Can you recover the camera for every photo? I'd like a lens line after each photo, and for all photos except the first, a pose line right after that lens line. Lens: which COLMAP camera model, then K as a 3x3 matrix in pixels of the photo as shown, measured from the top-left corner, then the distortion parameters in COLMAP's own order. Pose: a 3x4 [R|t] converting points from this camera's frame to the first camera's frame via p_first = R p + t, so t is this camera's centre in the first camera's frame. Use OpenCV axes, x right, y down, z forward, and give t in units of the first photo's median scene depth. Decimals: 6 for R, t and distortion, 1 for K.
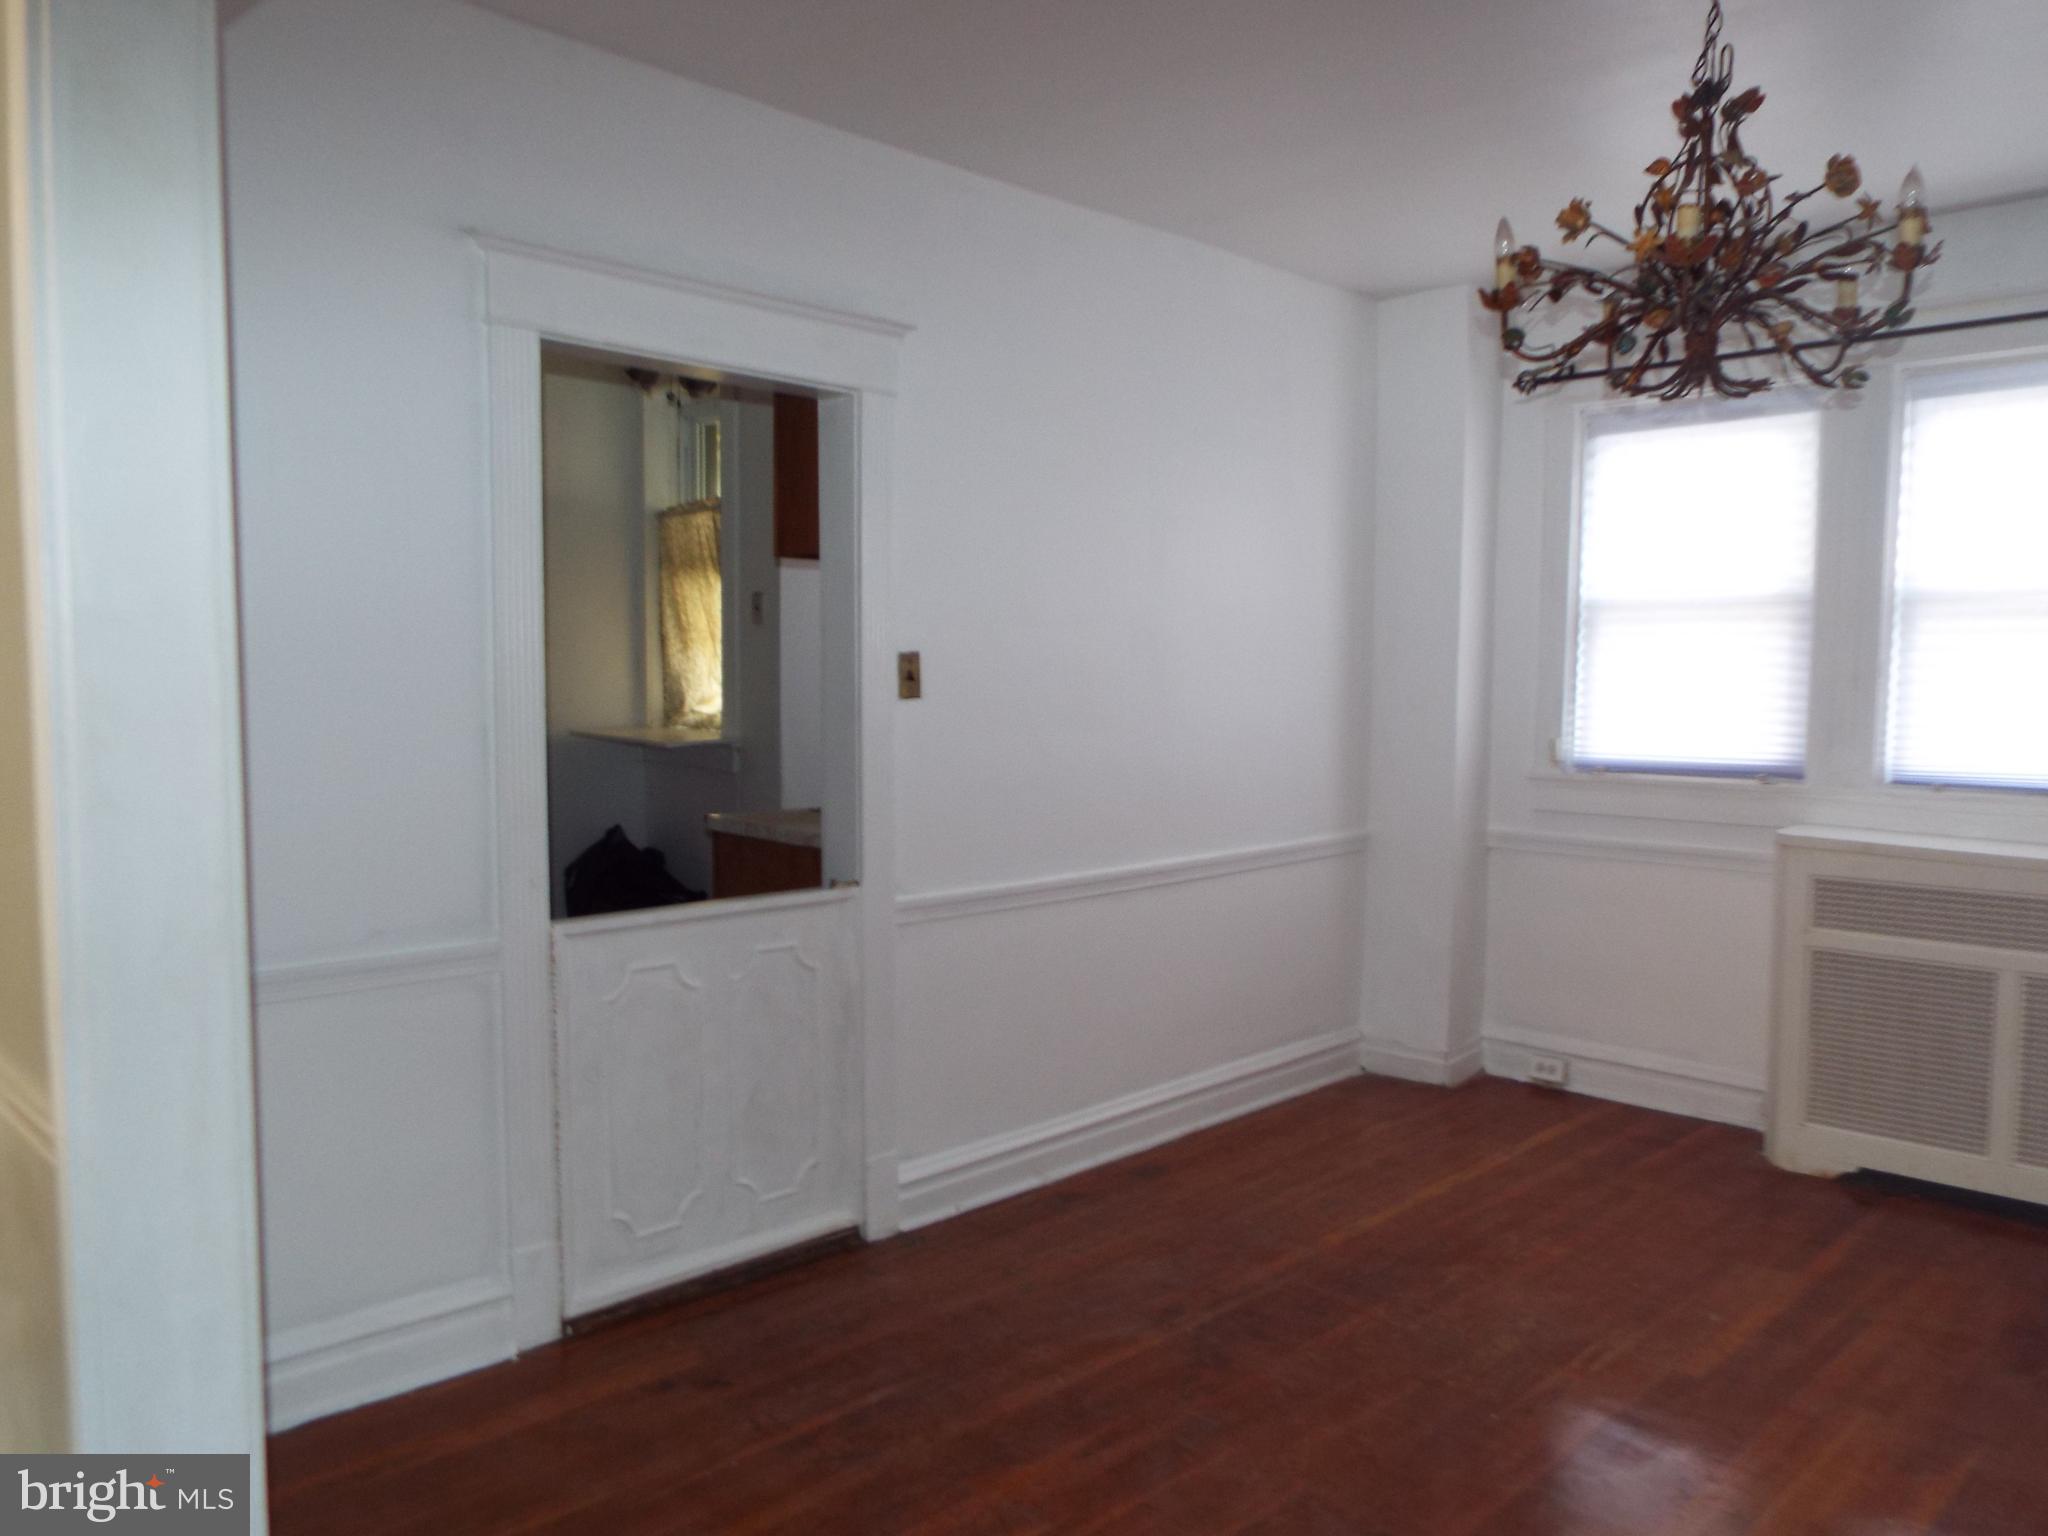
lens RADIAL K [[1441.9, 0, 1026.9], [0, 1441.9, 769.9], [0, 0, 1]] dist [-0.045902, 0.016013]
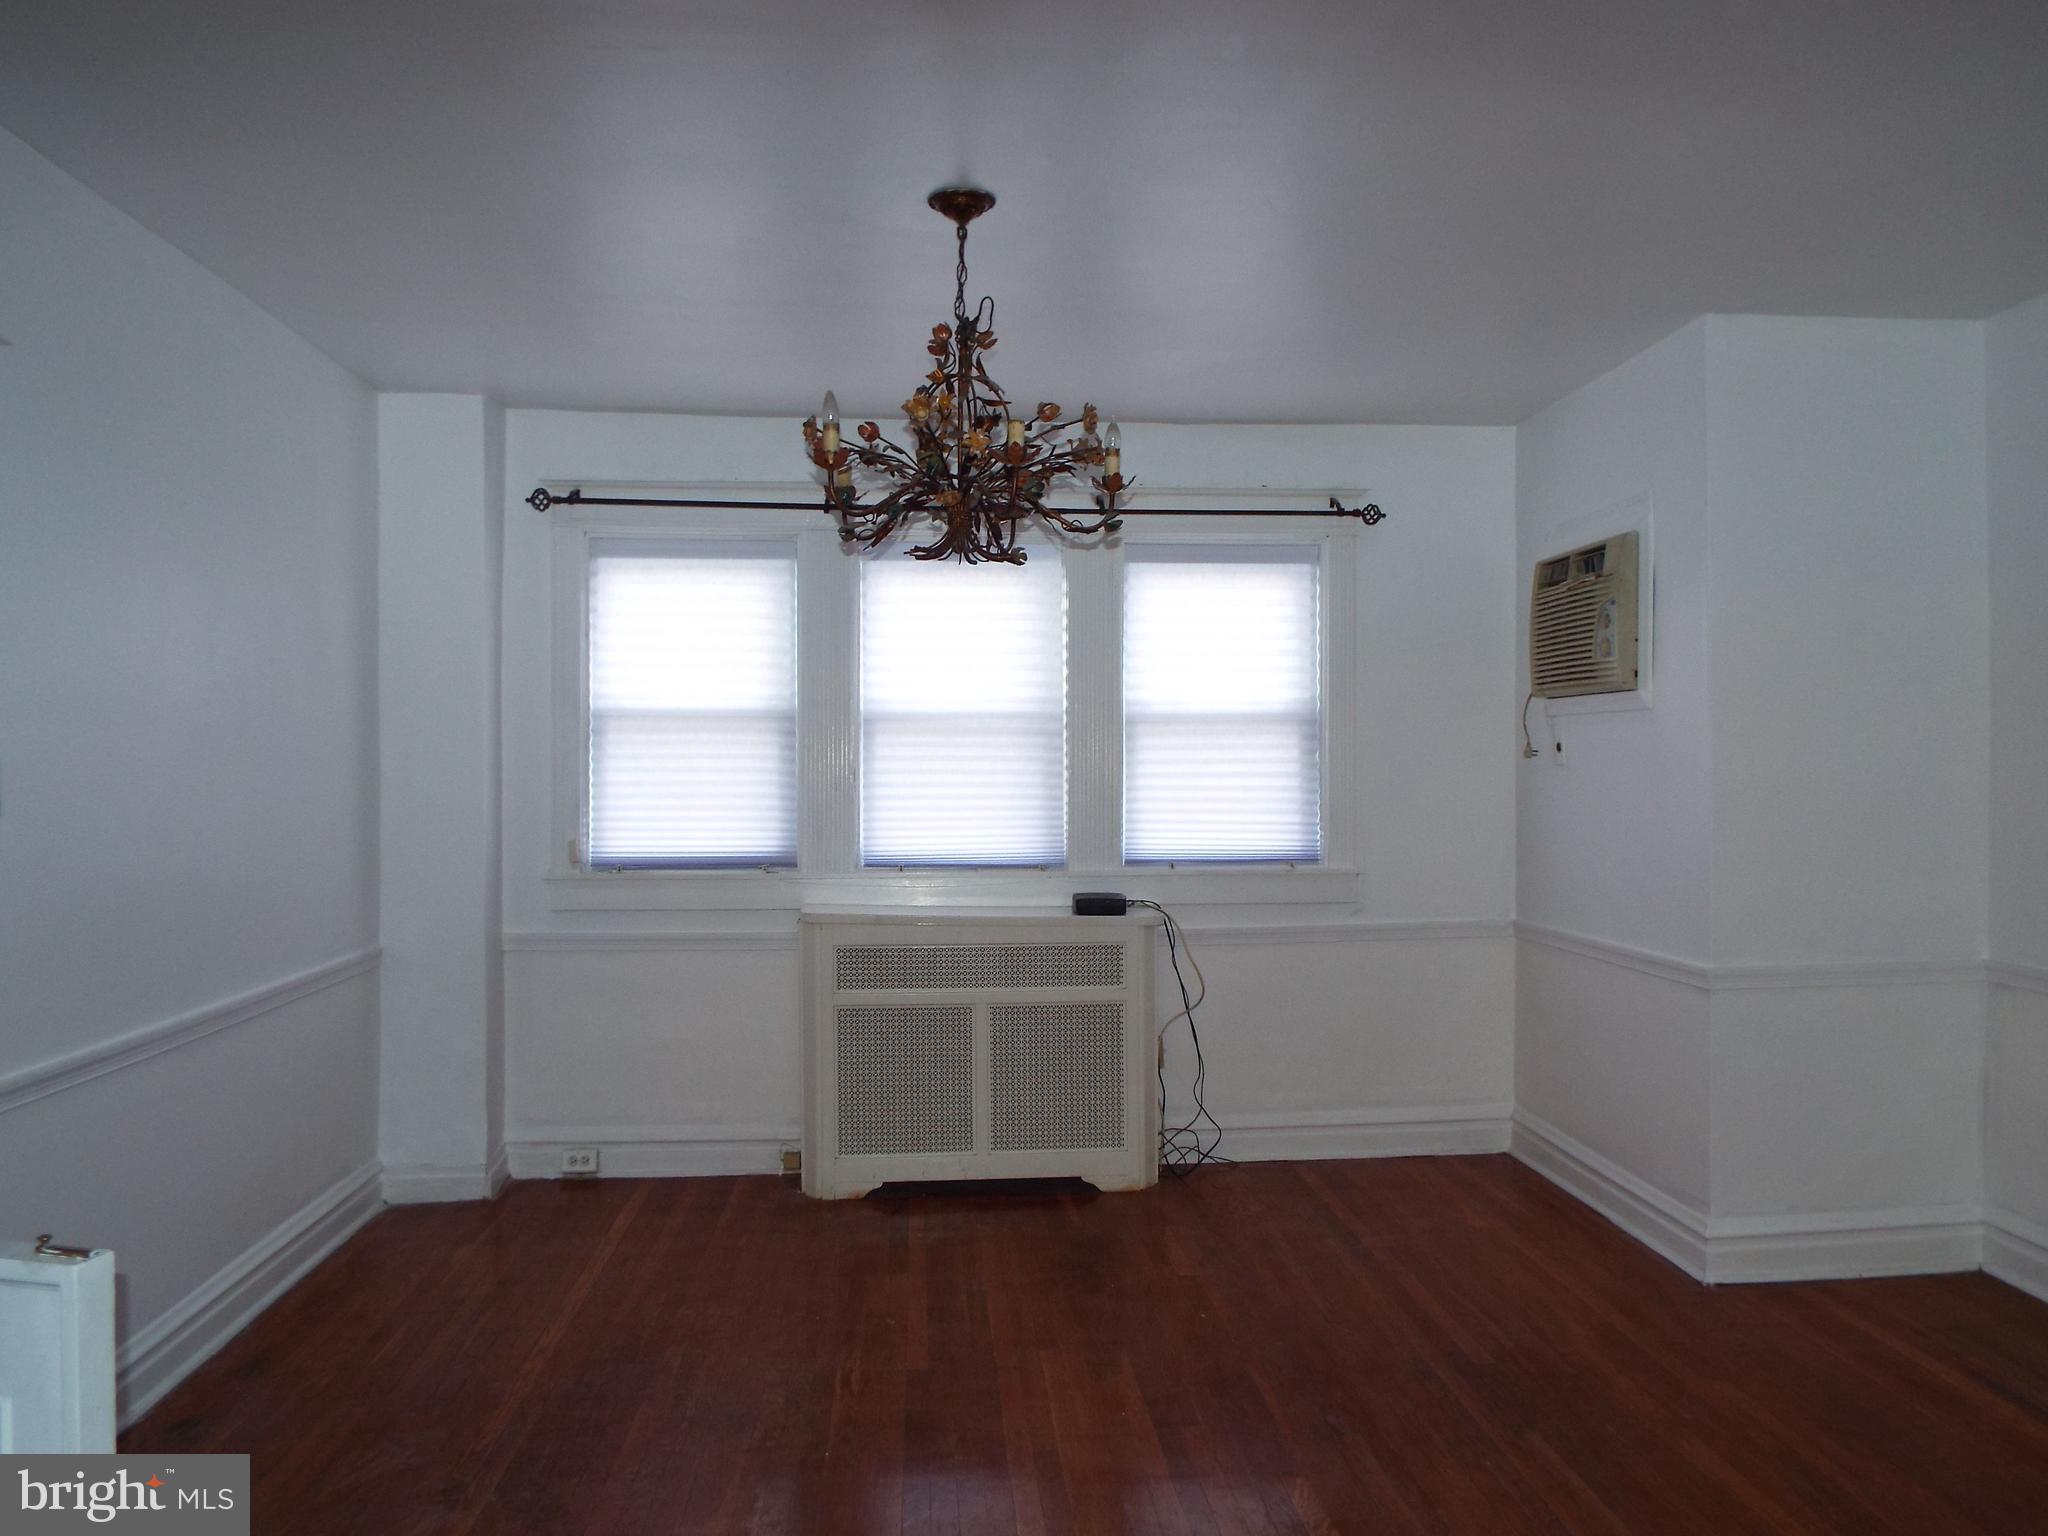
lens RADIAL K [[1441.9, 0, 1028.9], [0, 1441.9, 766.2], [0, 0, 1]] dist [-0.045902, 0.016013]
pose [[0.634732, 0.004304, 0.772721, -0.253461], [0.051690, 0.997508, -0.048015, -0.009315], [-0.771002, 0.070419, 0.632928, 0.086065]]
